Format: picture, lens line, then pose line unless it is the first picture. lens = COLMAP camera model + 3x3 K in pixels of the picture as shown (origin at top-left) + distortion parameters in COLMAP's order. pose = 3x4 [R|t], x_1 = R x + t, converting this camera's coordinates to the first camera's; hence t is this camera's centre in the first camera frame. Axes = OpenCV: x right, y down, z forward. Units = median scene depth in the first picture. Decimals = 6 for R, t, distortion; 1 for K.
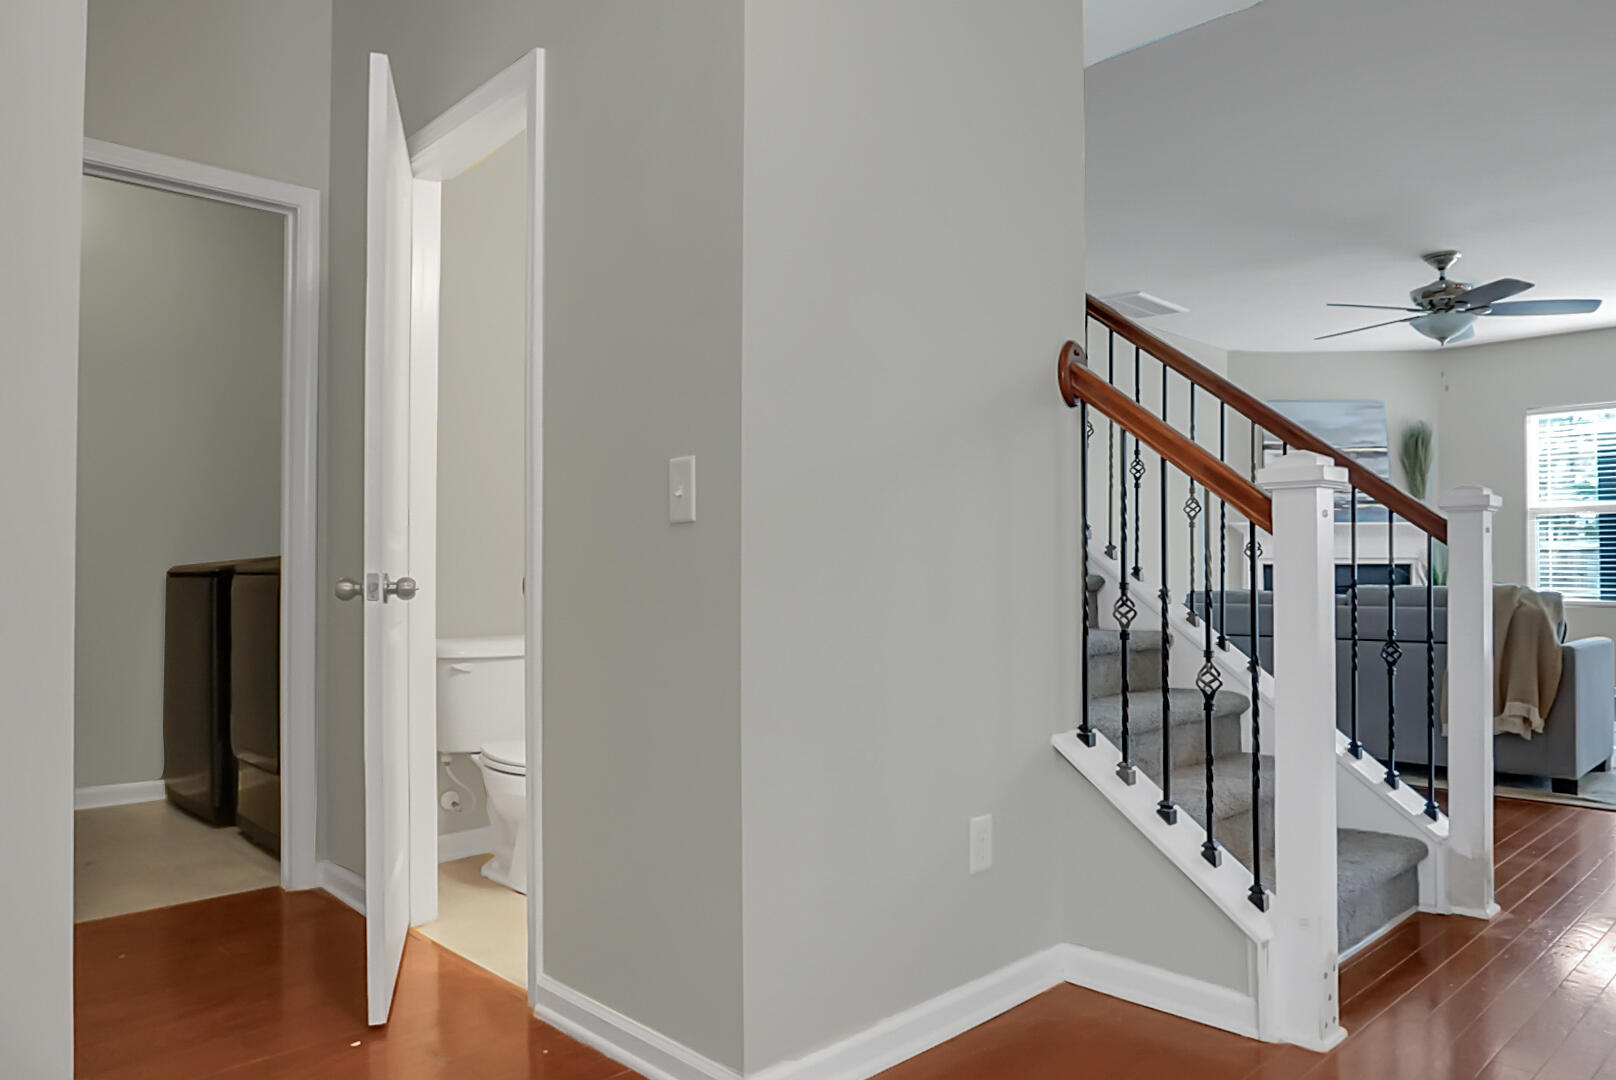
lens RADIAL K [[1088.4, 0, 807.6], [0, 1088.4, 546.2], [0, 0, 1]] dist [-0.021635, 0.016606]
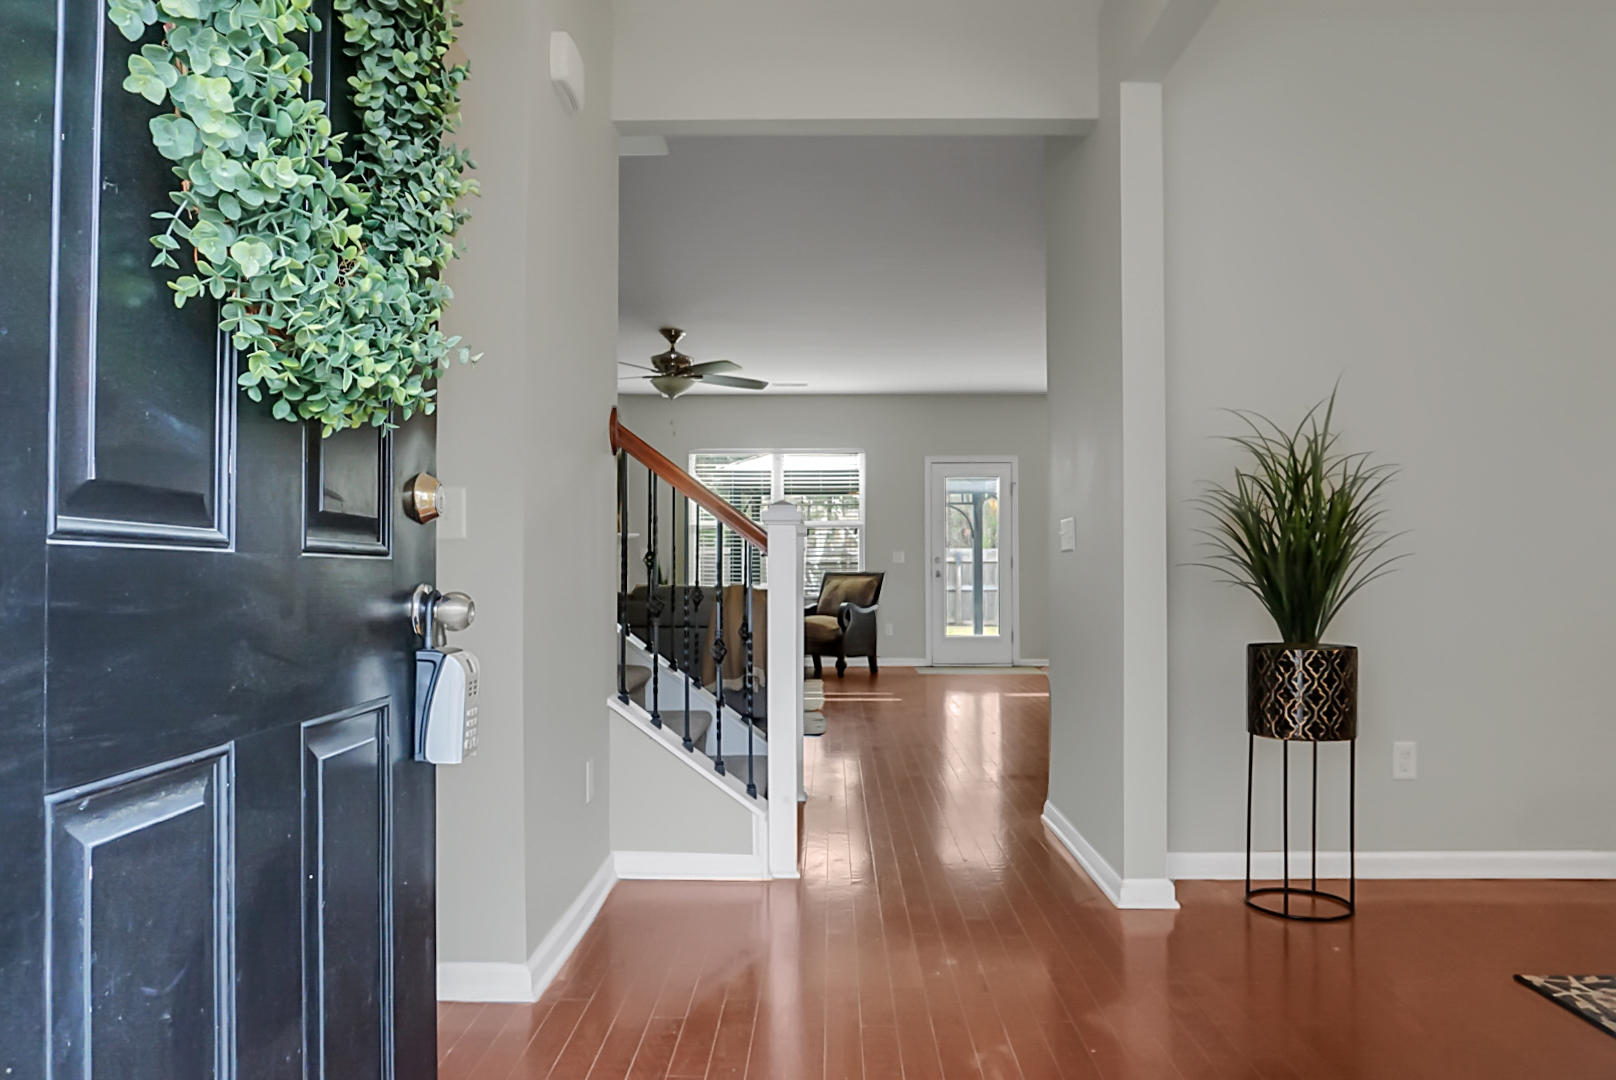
lens RADIAL K [[1088.4, 0, 807.6], [0, 1088.4, 546.9], [0, 0, 1]] dist [-0.021635, 0.016606]
pose [[0.710990, 0.014087, 0.703061, -0.221202], [-0.014665, 0.999879, -0.005204, -0.004392], [-0.703049, -0.006611, 0.711110, -0.052968]]
